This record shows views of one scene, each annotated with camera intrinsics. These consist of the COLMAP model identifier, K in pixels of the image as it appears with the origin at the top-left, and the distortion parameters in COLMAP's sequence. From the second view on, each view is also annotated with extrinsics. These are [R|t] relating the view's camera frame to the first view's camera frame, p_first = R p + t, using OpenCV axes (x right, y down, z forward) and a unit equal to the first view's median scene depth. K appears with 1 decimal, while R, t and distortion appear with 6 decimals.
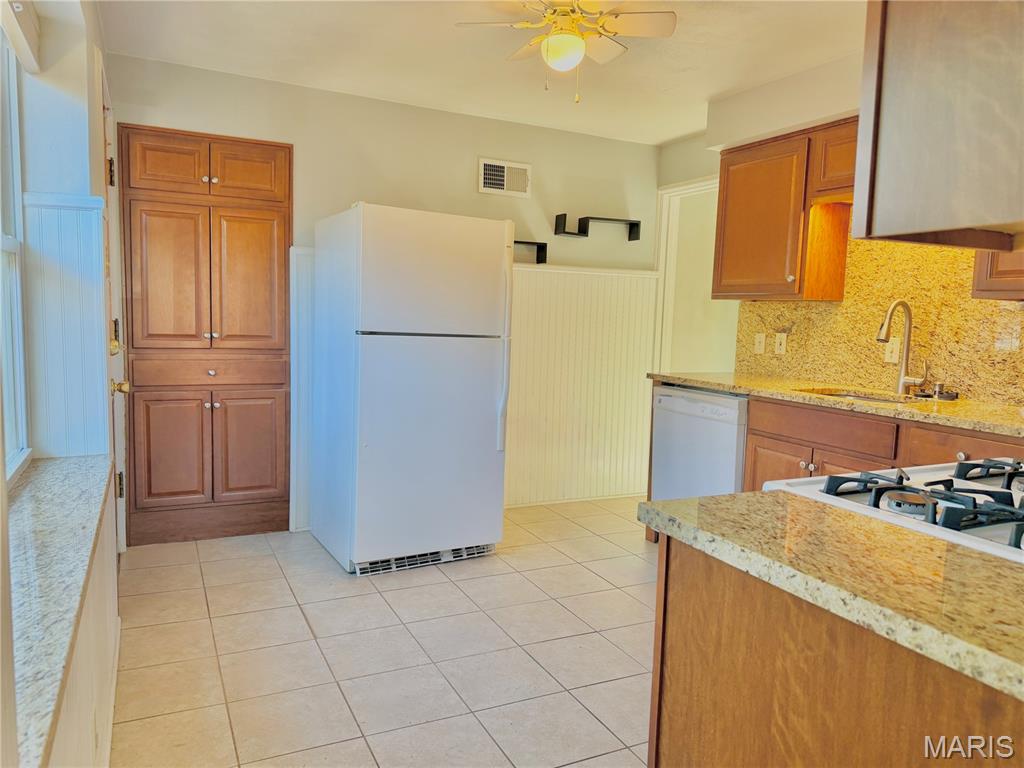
lens RADIAL K [[725.9, 0, 512.3], [0, 725.9, 383.2], [0, 0, 1]] dist [0.023409, -0.000863]
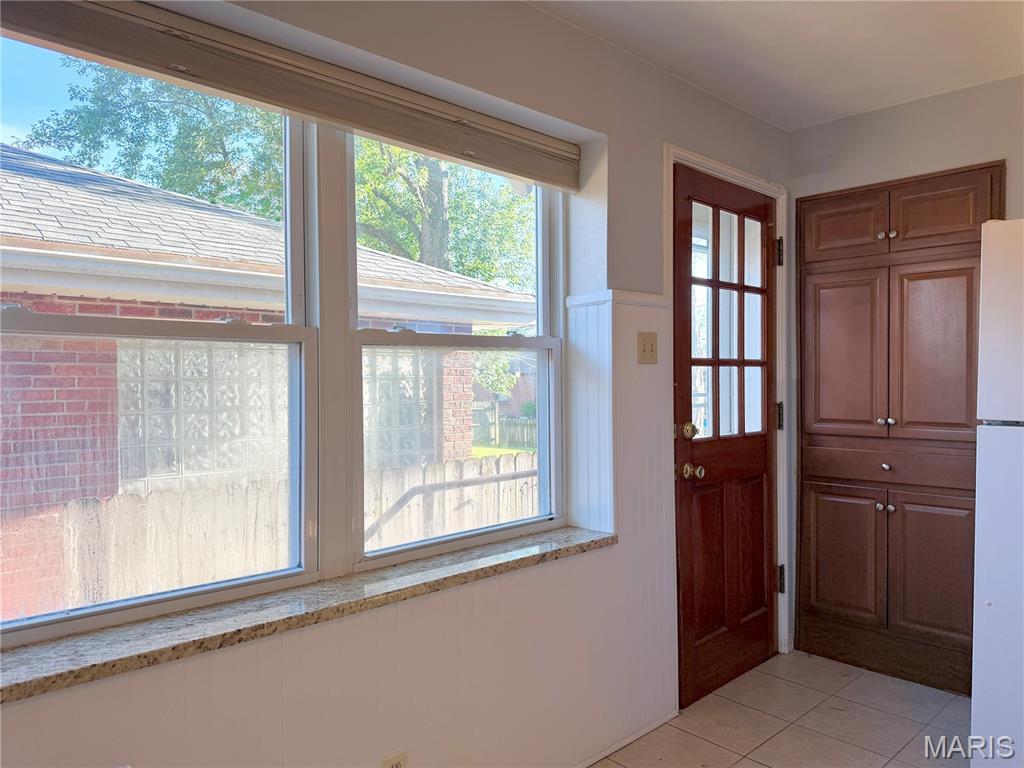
lens RADIAL K [[725.9, 0, 512.5], [0, 725.9, 389.0], [0, 0, 1]] dist [0.023409, -0.000863]
pose [[0.301129, -0.020132, -0.953371, 0.252213], [-0.076525, 0.996042, -0.045204, -0.033491], [0.950508, 0.086569, 0.298396, 0.363048]]
